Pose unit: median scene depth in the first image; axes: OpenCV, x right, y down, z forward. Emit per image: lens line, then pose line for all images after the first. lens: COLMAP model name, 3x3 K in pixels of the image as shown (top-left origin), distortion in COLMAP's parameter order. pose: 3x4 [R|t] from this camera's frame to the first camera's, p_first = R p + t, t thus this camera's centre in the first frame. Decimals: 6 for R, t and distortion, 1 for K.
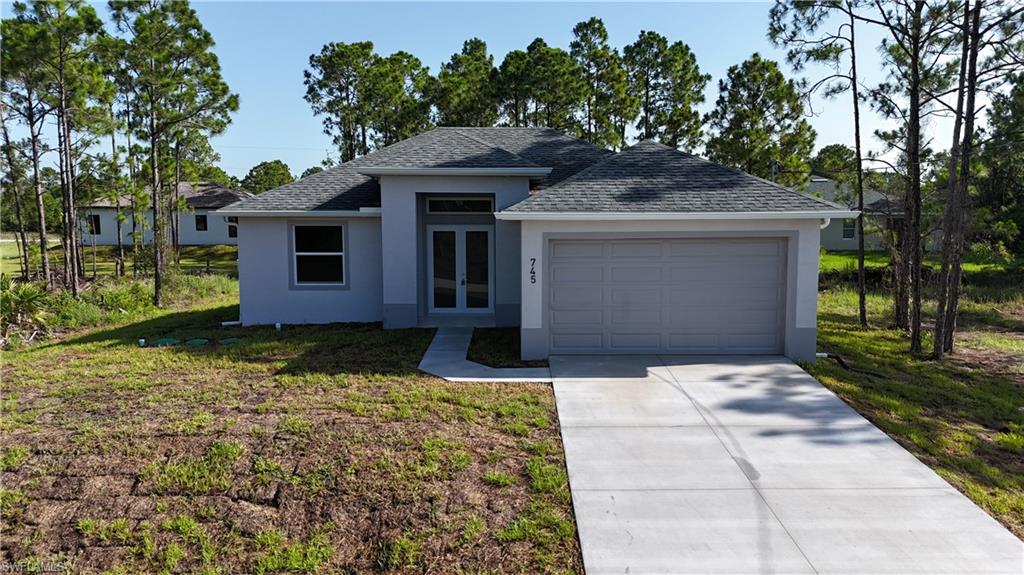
lens RADIAL K [[760.3, 0, 511.7], [0, 760.3, 284.1], [0, 0, 1]] dist [0.046945, -0.045850]
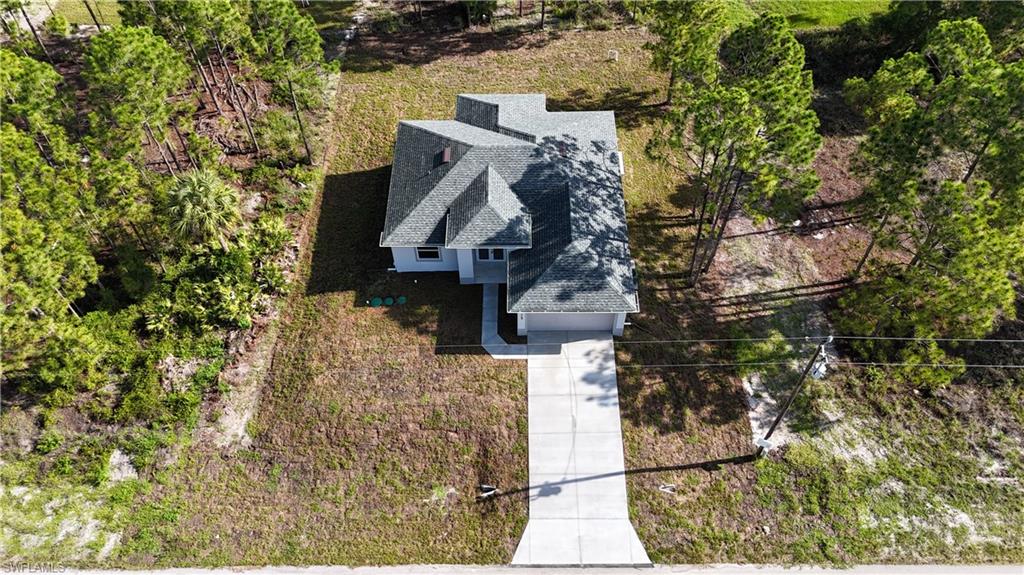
lens RADIAL K [[760.3, 0, 513.5], [0, 760.3, 288.2], [0, 0, 1]] dist [0.046945, -0.045850]
pose [[0.999978, -0.003172, -0.005829, 0.016537], [0.006425, 0.682485, 0.730871, -2.304139], [0.001660, -0.730892, 0.682491, -0.874052]]
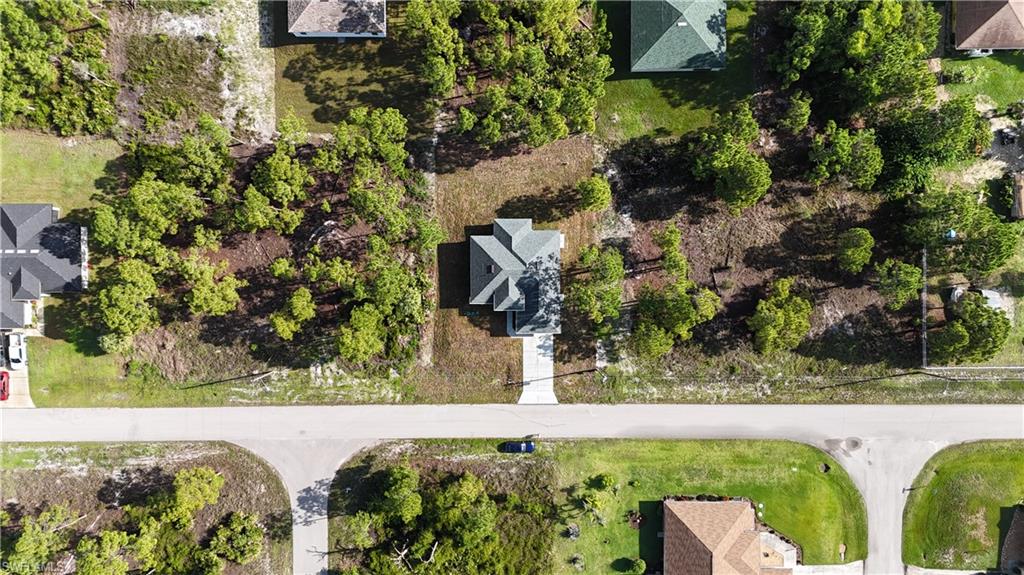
lens RADIAL K [[760.3, 0, 514.9], [0, 760.3, 282.4], [0, 0, 1]] dist [0.046945, -0.045850]
pose [[0.999966, -0.001510, -0.008139, 0.033762], [0.008236, 0.082537, 0.996554, -8.805613], [-0.000833, -0.996587, 0.082547, 0.922795]]
